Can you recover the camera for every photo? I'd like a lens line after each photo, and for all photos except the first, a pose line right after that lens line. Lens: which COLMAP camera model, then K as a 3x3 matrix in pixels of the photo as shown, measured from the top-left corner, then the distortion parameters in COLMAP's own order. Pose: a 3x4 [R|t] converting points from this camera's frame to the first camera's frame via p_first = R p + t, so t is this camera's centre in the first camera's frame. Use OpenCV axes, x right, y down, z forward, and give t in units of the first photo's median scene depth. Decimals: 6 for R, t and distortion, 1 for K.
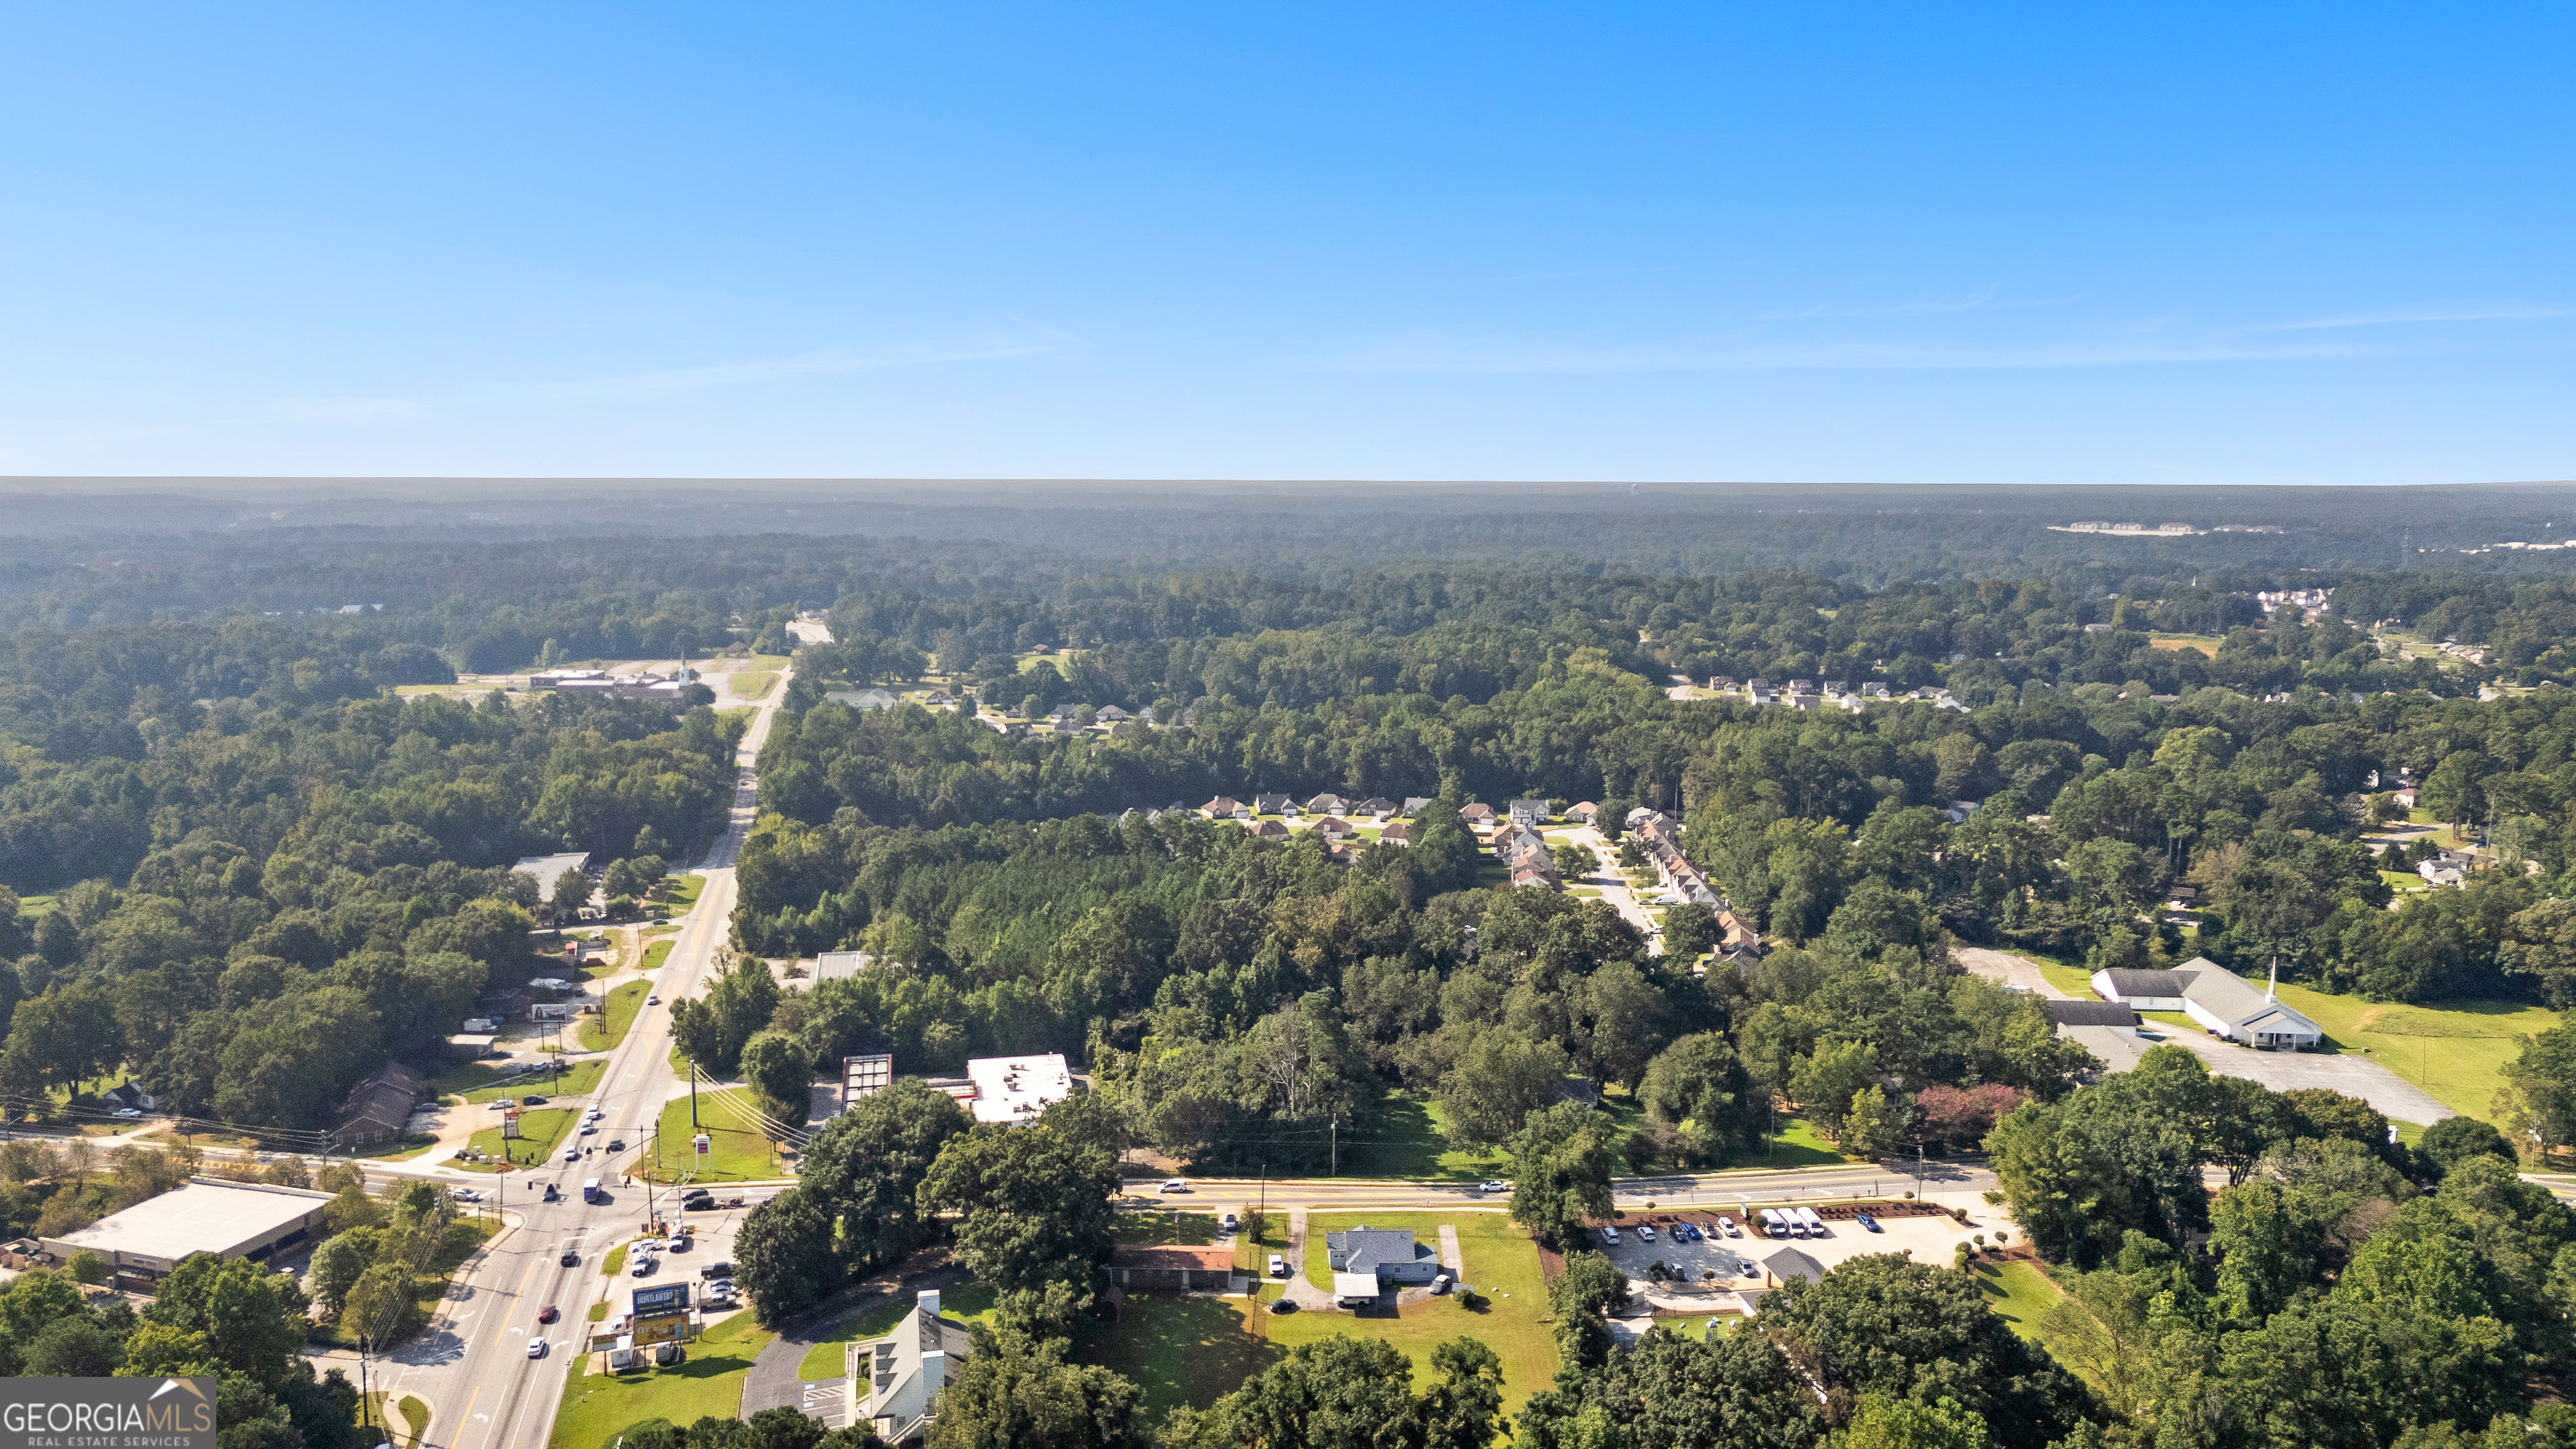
lens RADIAL K [[1864.6, 0, 1288.0], [0, 1864.6, 724.5], [0, 0, 1]] dist [0.104881, -0.131124]
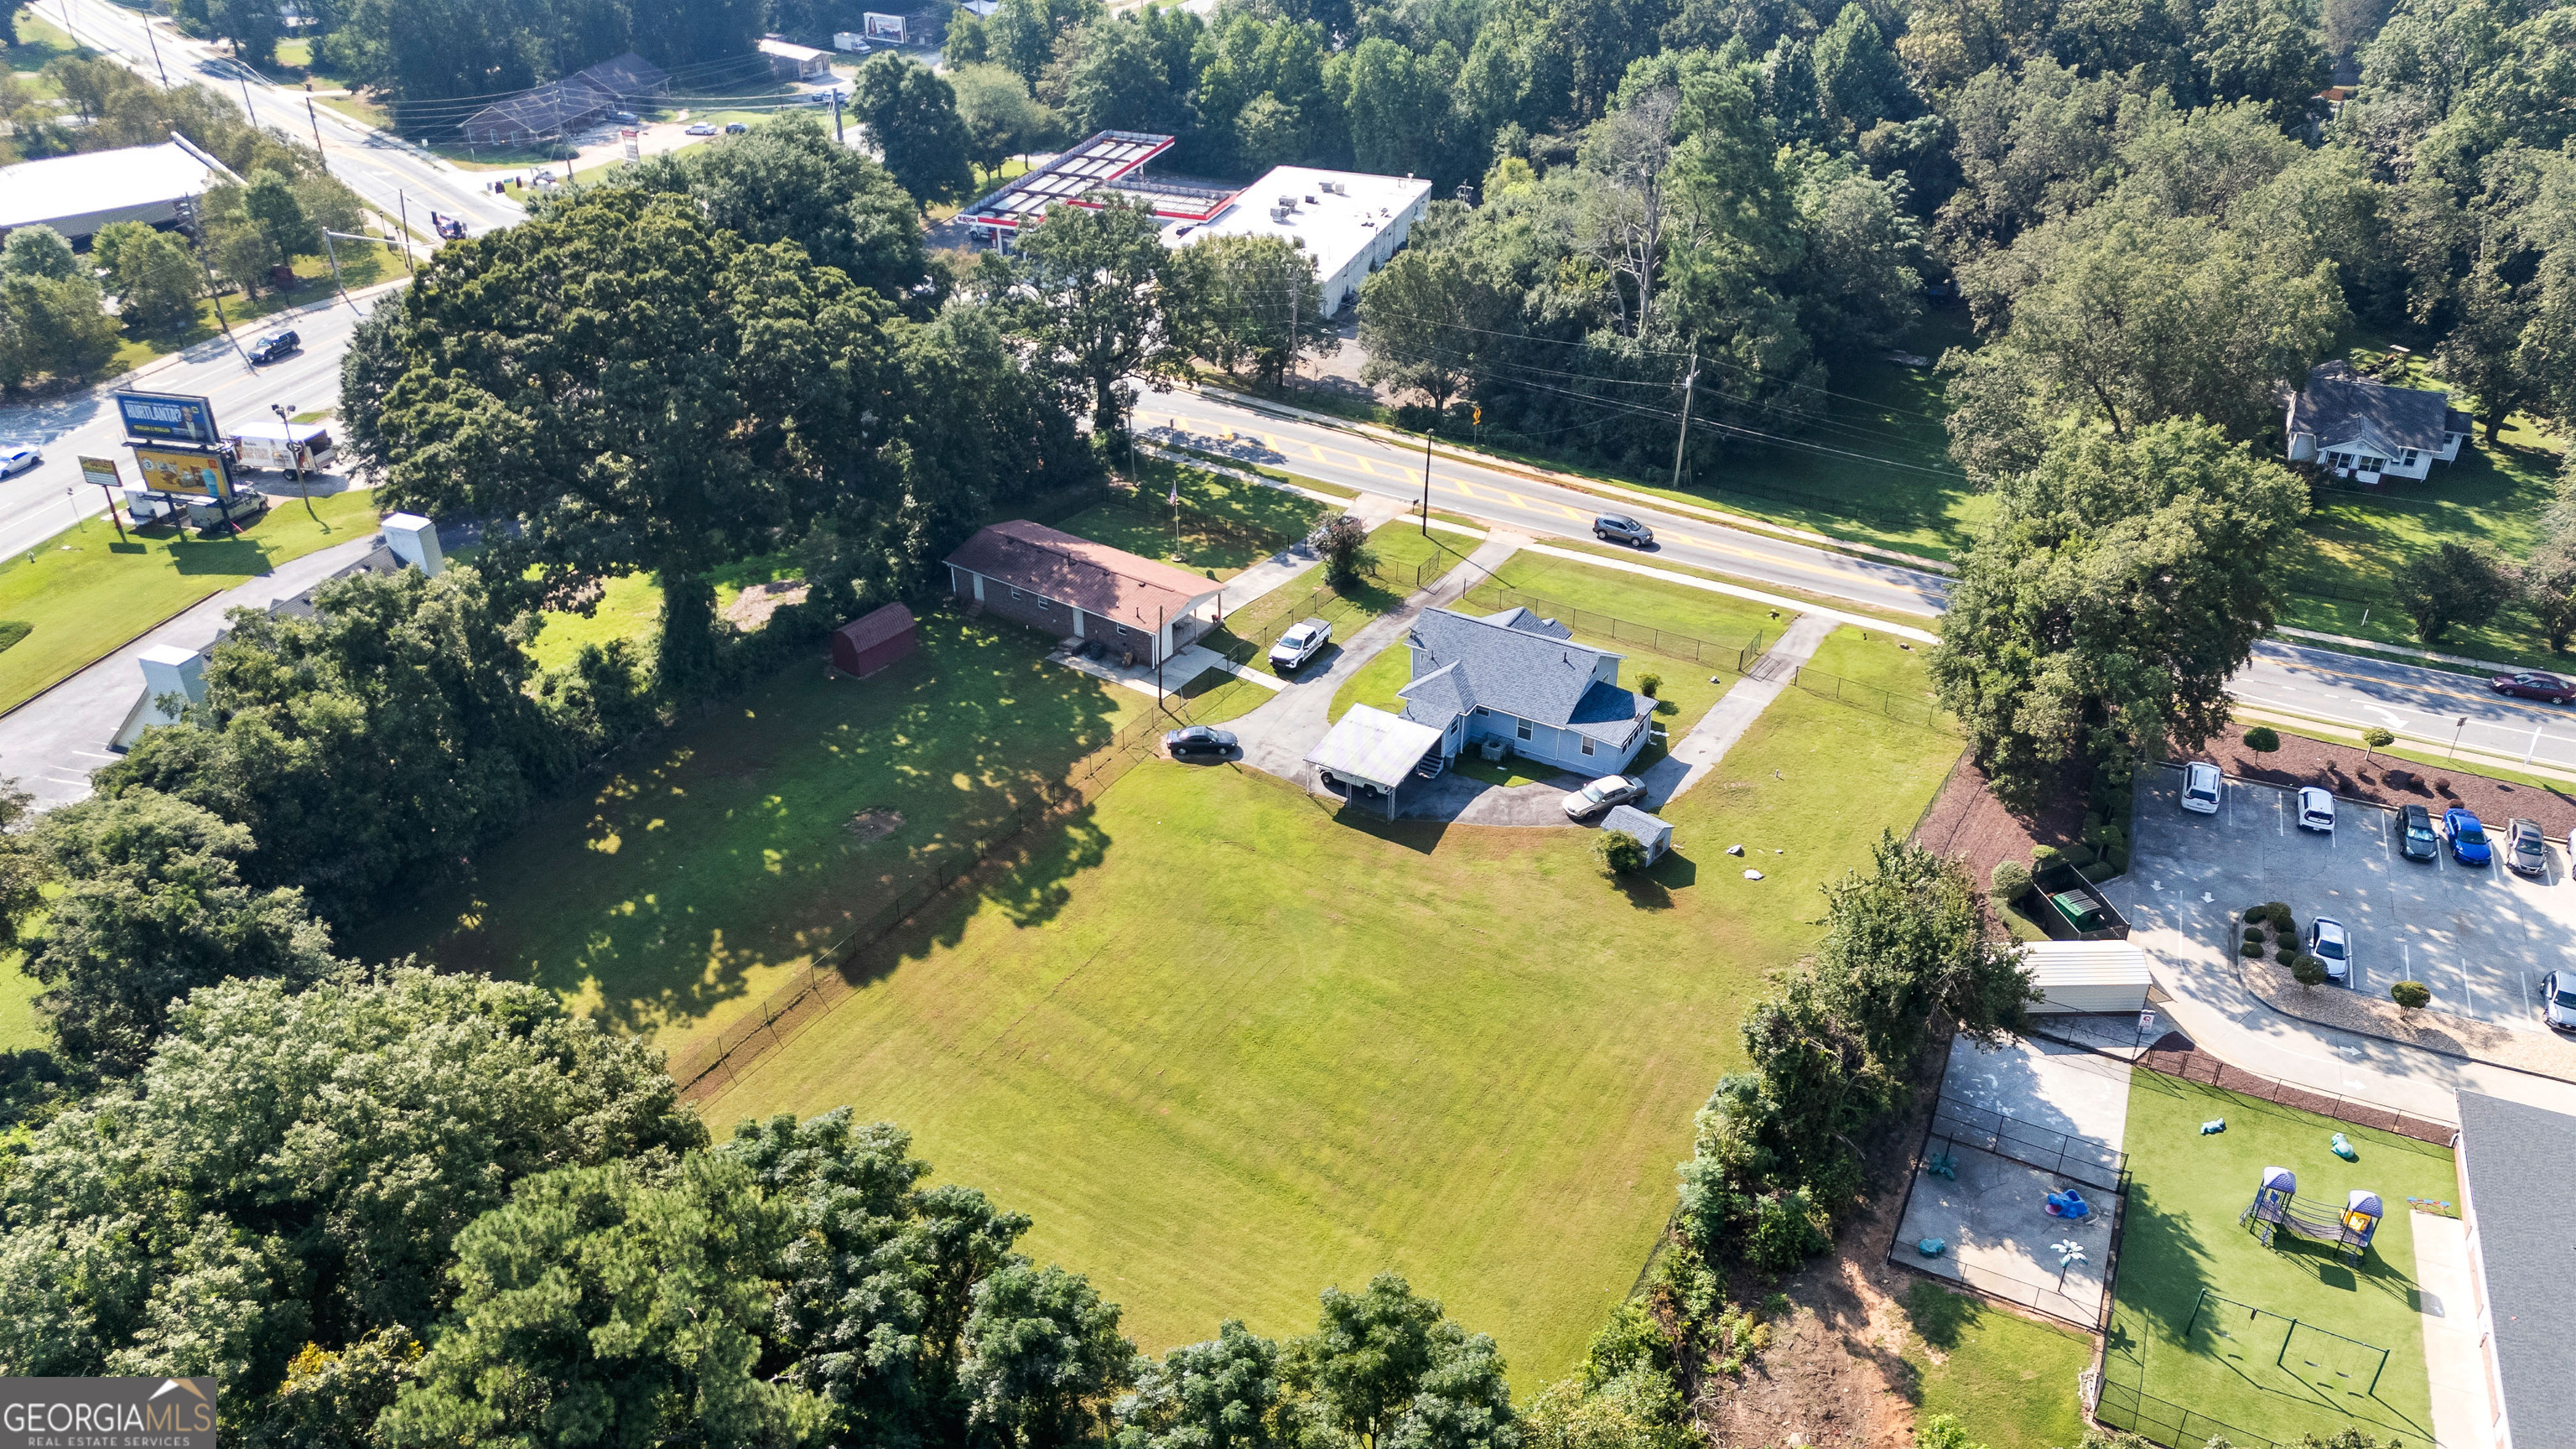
lens RADIAL K [[1864.6, 0, 1288.0], [0, 1864.6, 724.5], [0, 0, 1]] dist [0.104881, -0.131124]
pose [[0.852492, 0.271251, -0.446855, 0.173259], [-0.068804, 0.905621, 0.418470, 0.110581], [0.518192, -0.325997, 0.790698, 0.587085]]
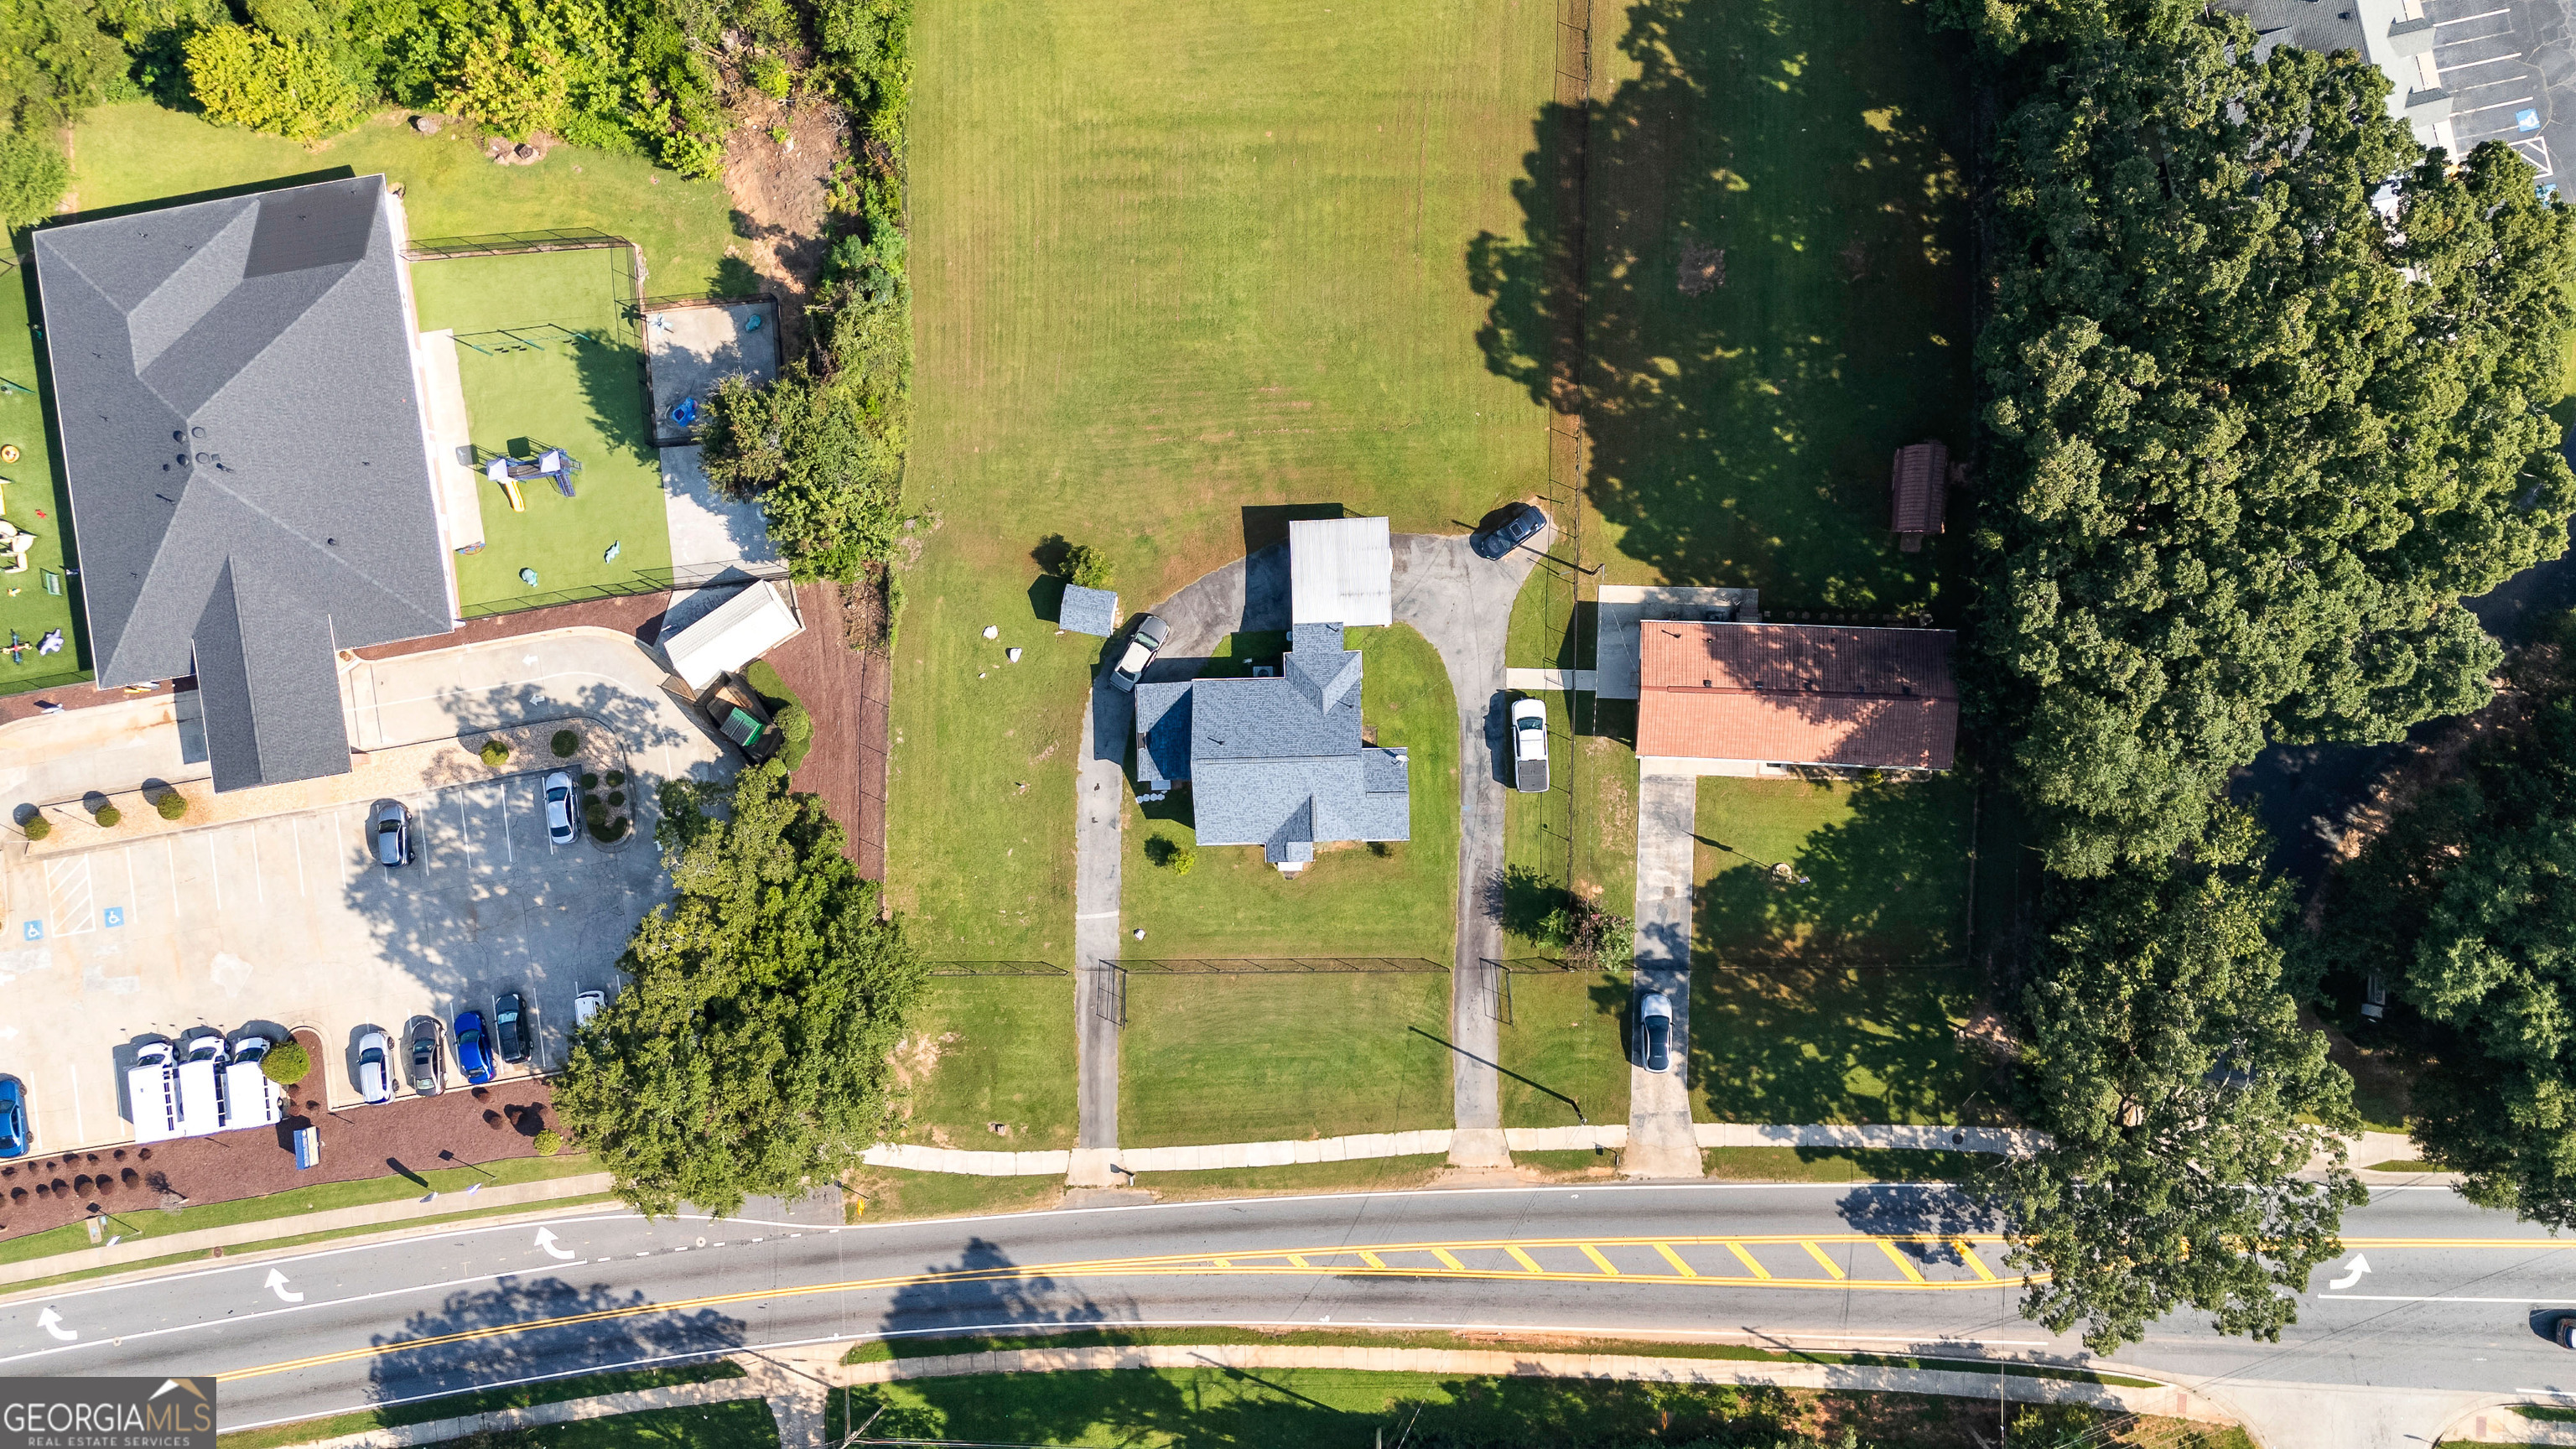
lens RADIAL K [[1864.6, 0, 1288.0], [0, 1864.6, 724.5], [0, 0, 1]] dist [0.104881, -0.131124]
pose [[-0.999508, 0.010377, 0.029601, 0.030622], [0.028391, -0.101953, 0.994384, -0.109225], [0.013337, 0.994735, 0.101609, 0.864388]]
